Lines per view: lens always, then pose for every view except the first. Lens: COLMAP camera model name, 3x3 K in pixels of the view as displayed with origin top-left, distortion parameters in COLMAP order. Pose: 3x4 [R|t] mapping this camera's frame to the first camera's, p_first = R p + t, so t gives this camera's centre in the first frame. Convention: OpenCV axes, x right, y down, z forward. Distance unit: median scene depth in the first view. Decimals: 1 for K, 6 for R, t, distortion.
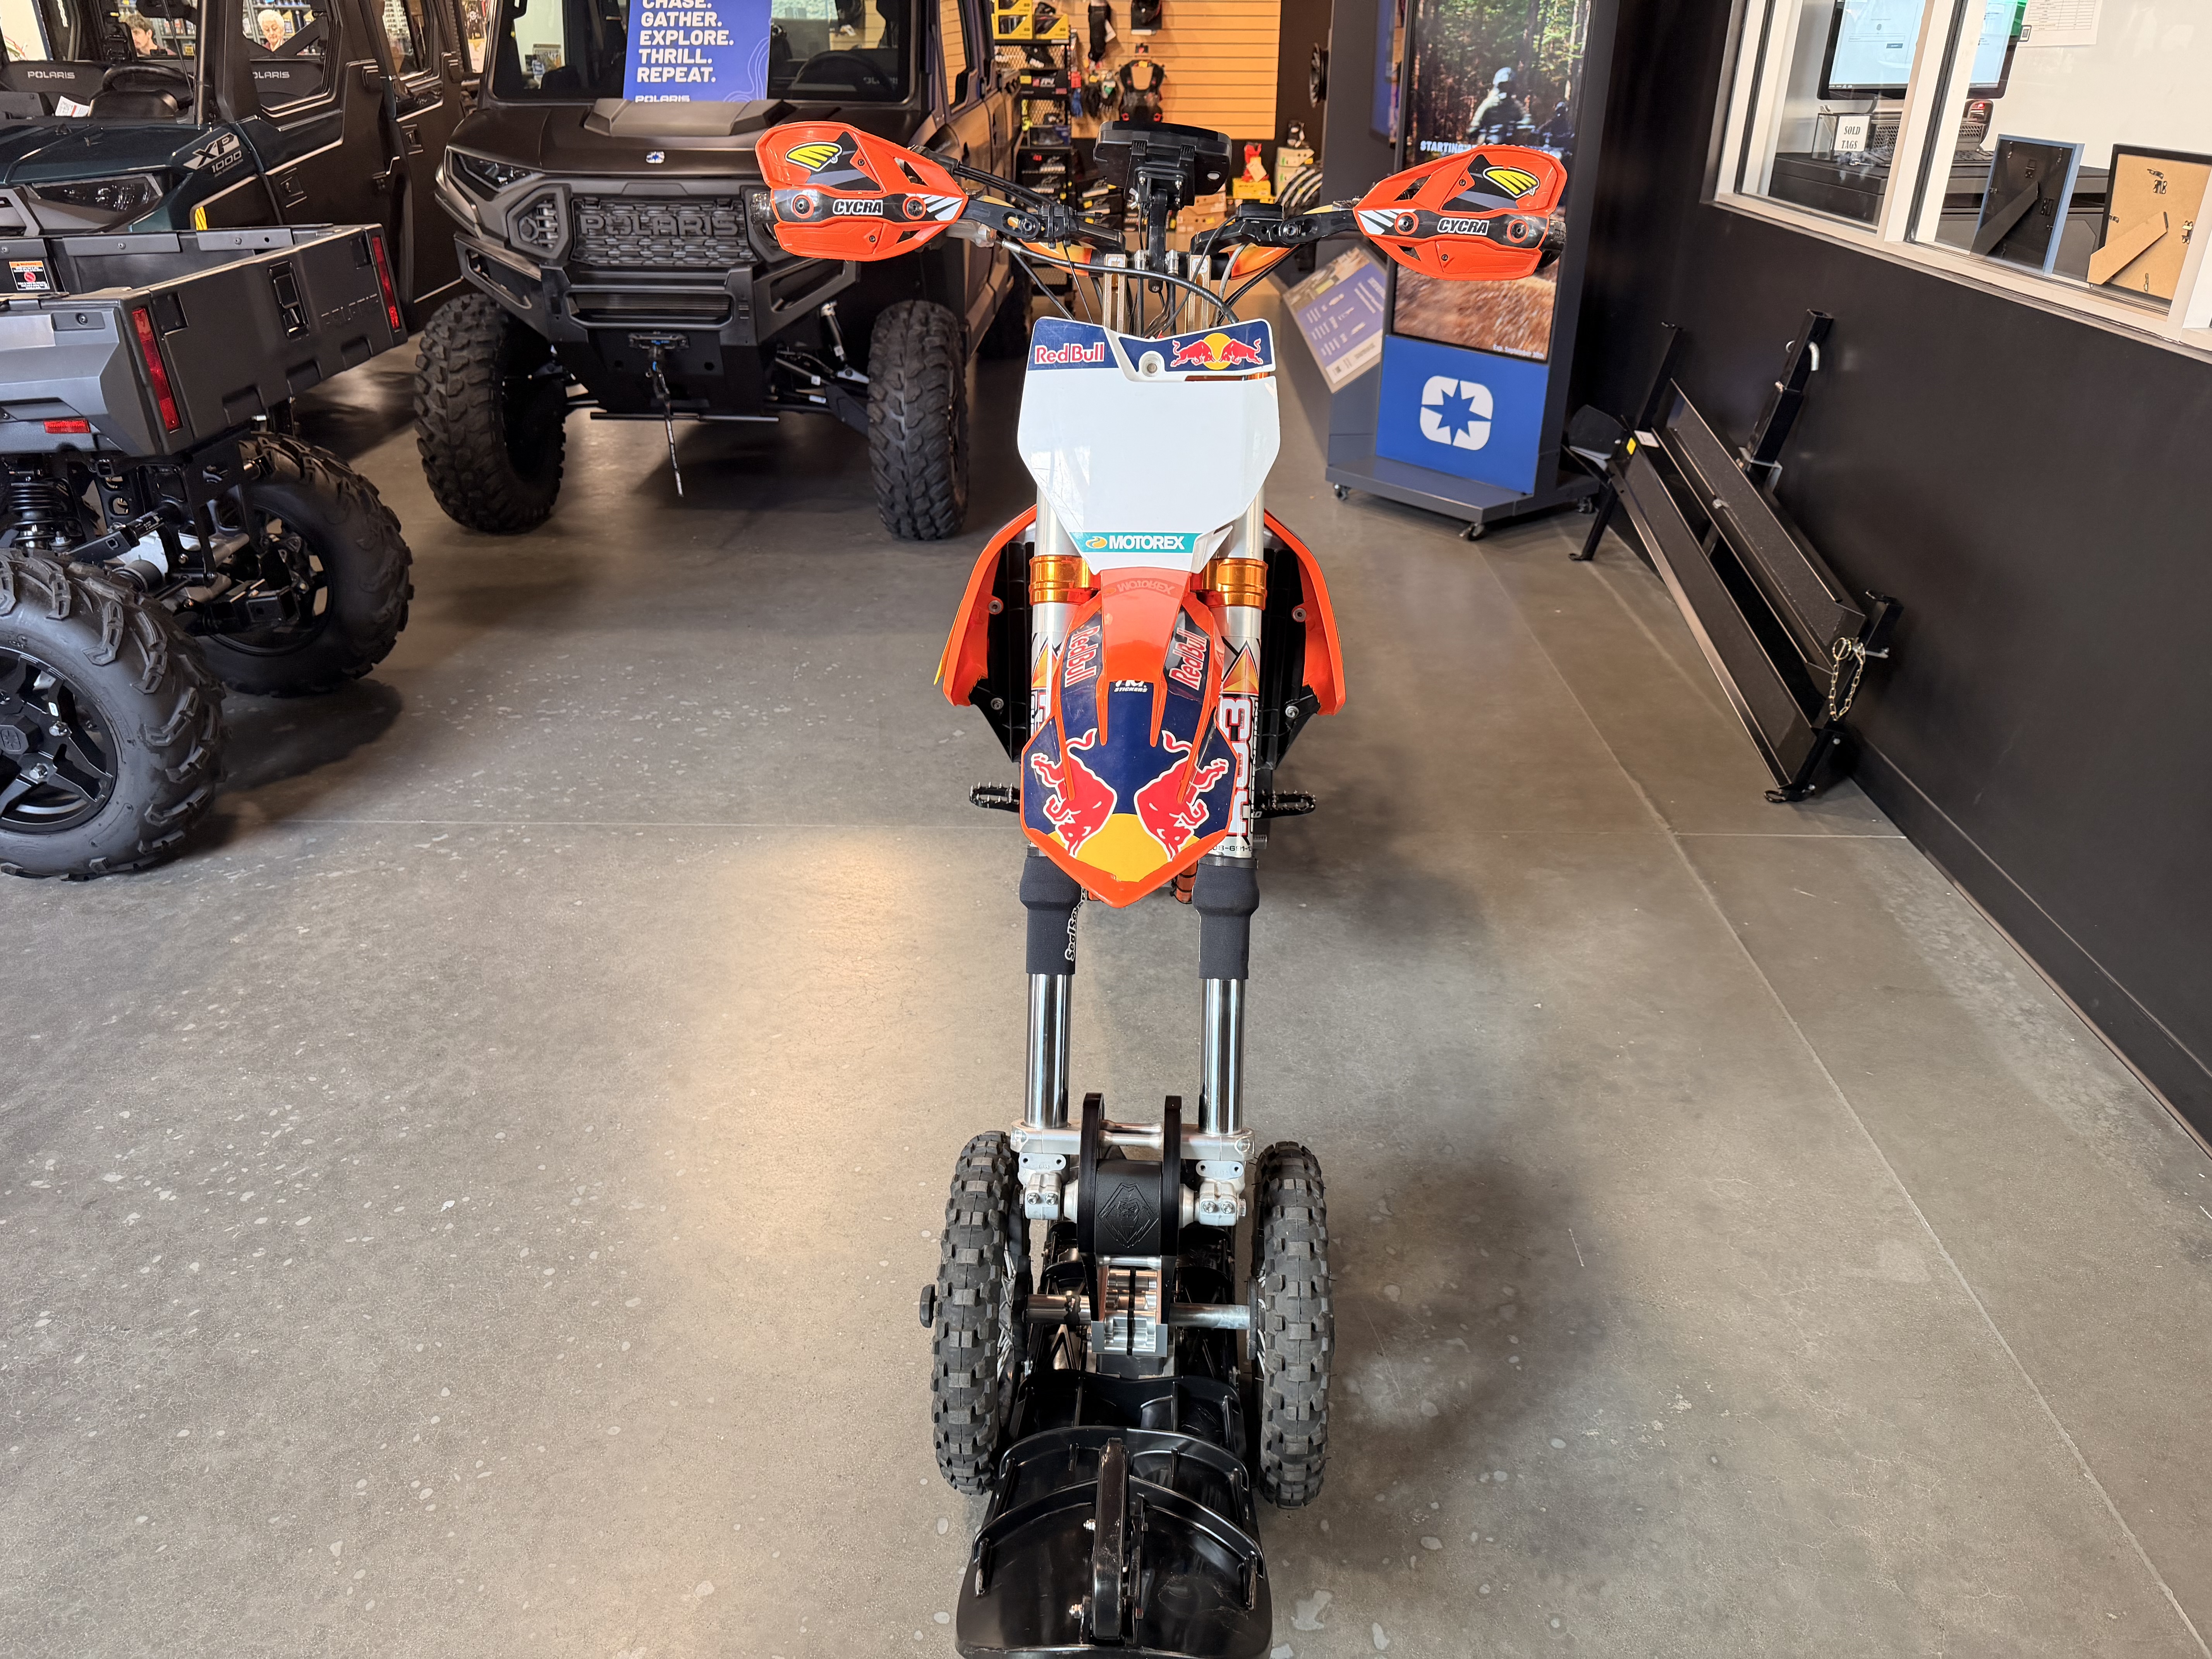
lens RADIAL K [[1550.9, 0, 1106.0], [0, 1550.9, 829.5], [0, 0, 1]] dist [-0.008387, -0.004006]
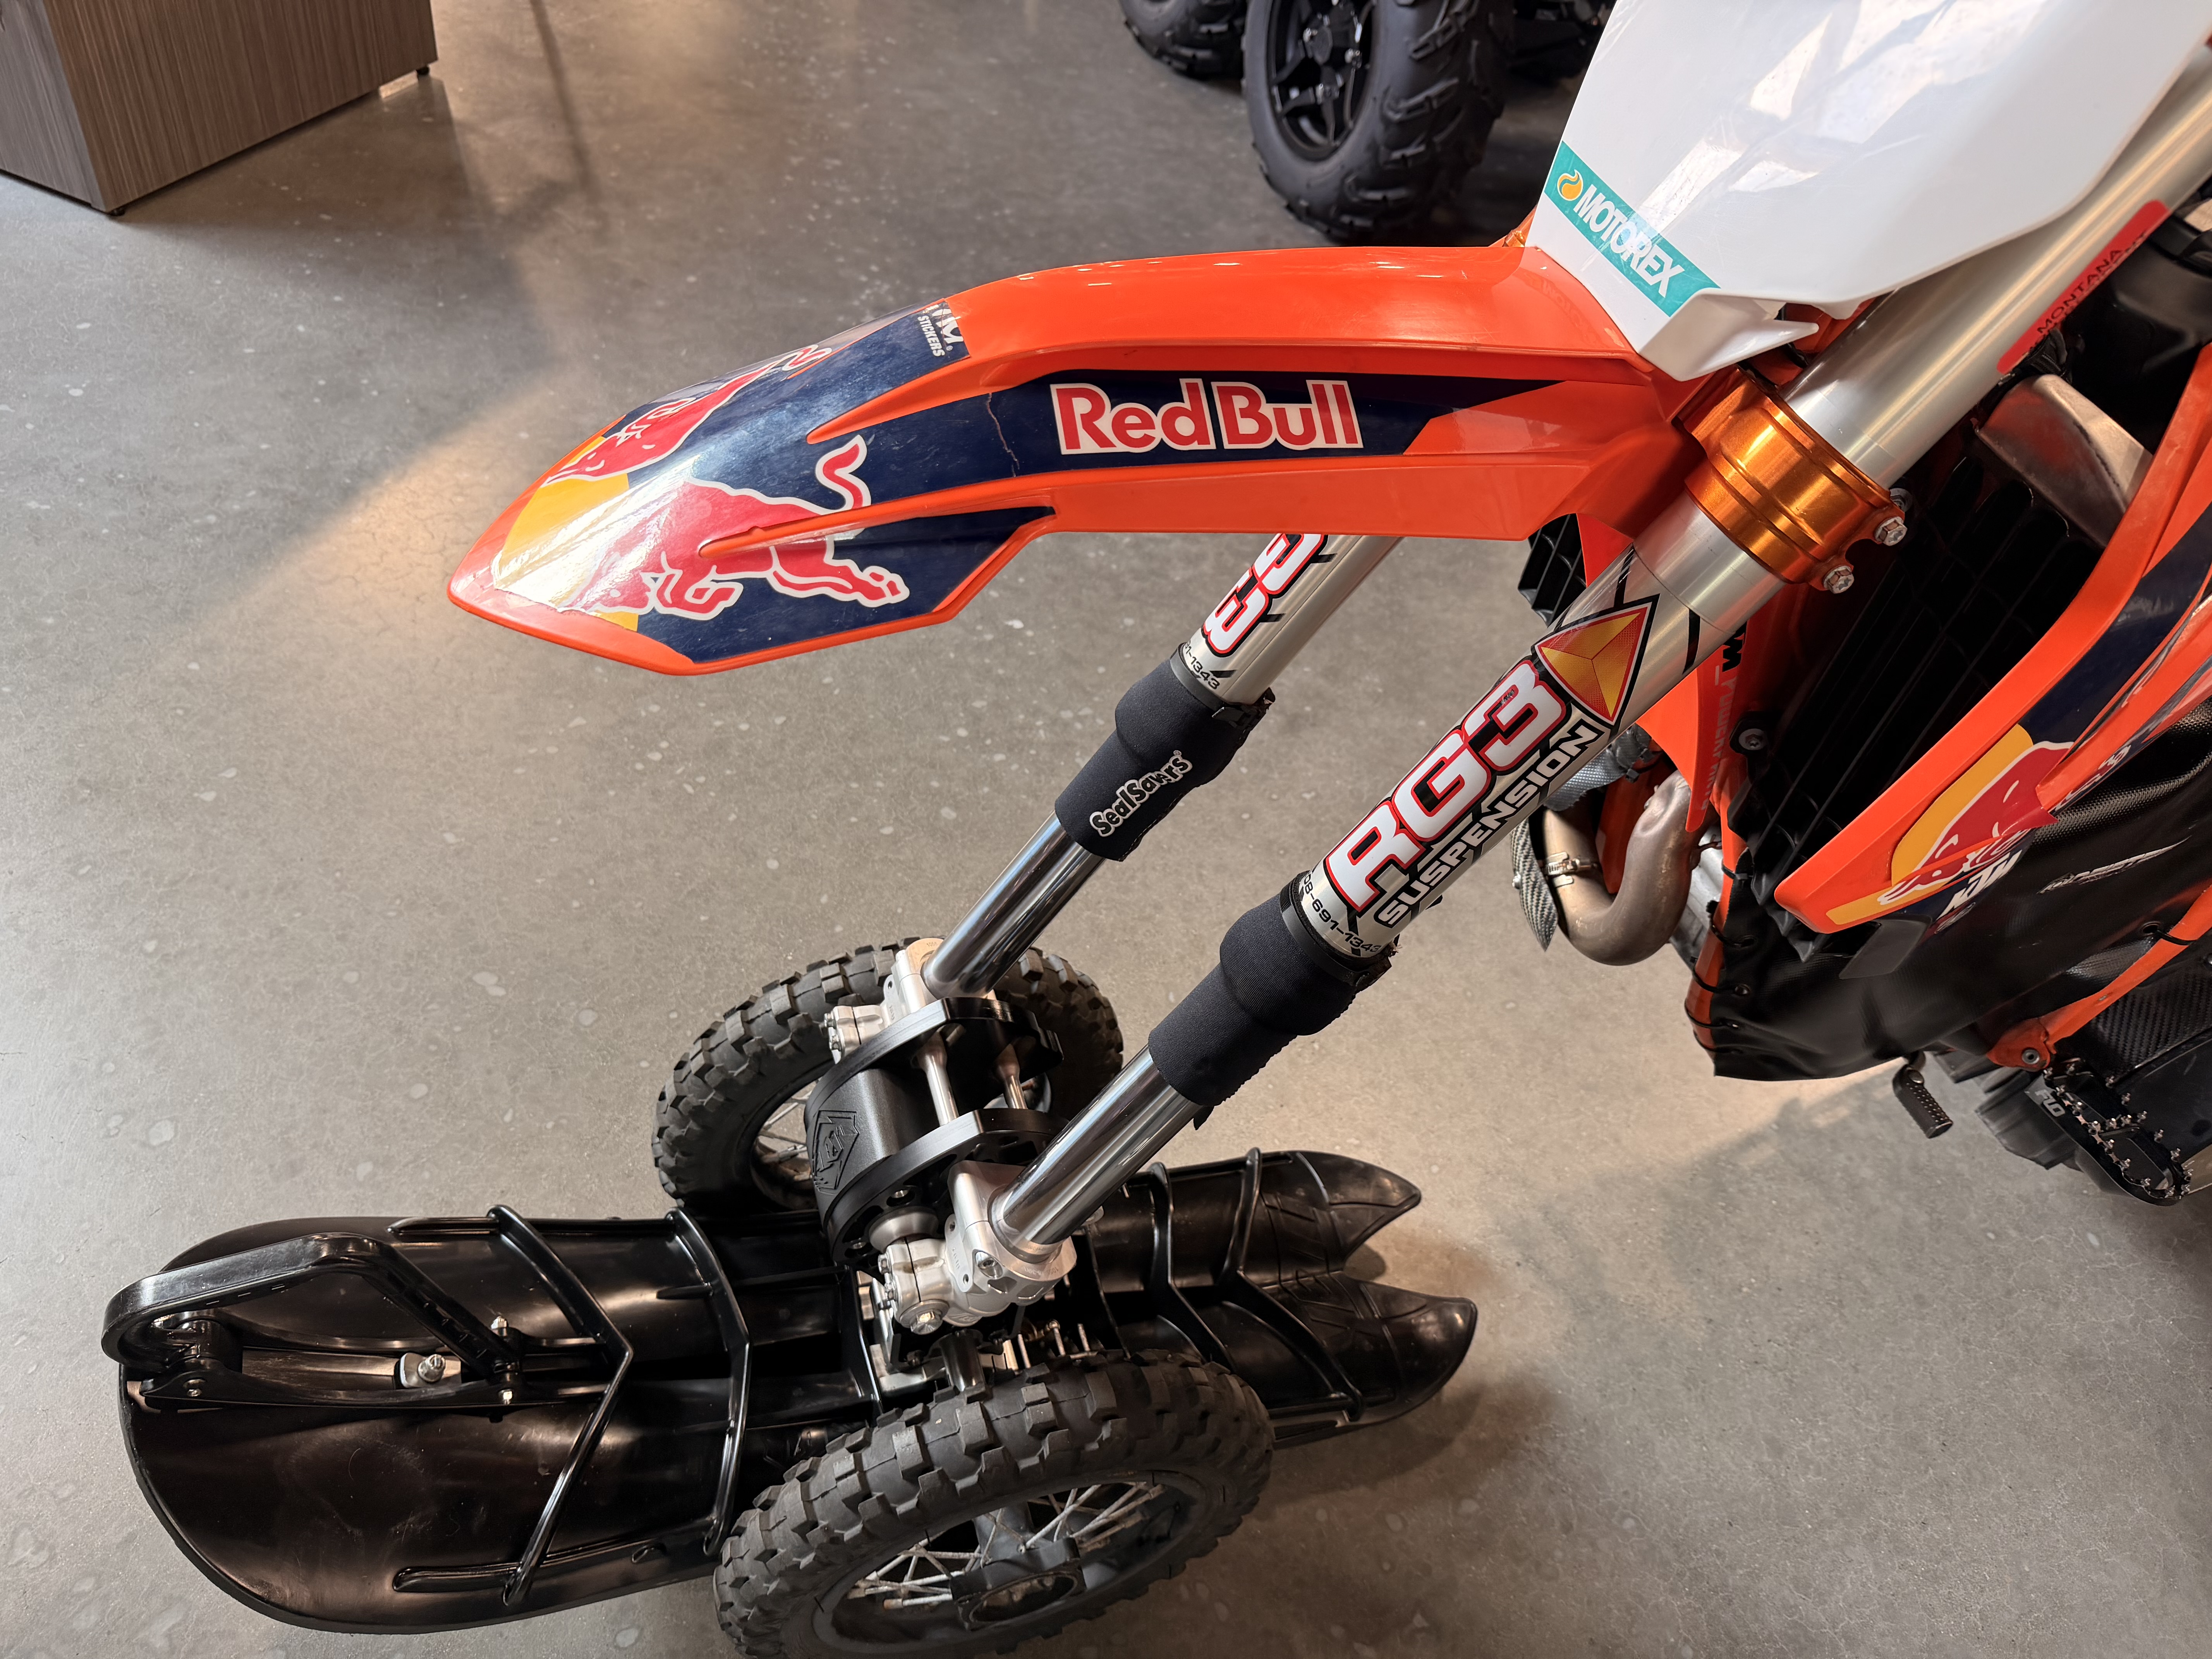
lens RADIAL K [[1550.9, 0, 1106.0], [0, 1550.9, 829.5], [0, 0, 1]] dist [-0.008387, -0.004006]
pose [[0.344483, 0.713269, -0.610393, 0.188785], [-0.562533, 0.677367, 0.474058, -0.109150], [0.751591, 0.180061, 0.634578, 0.371254]]
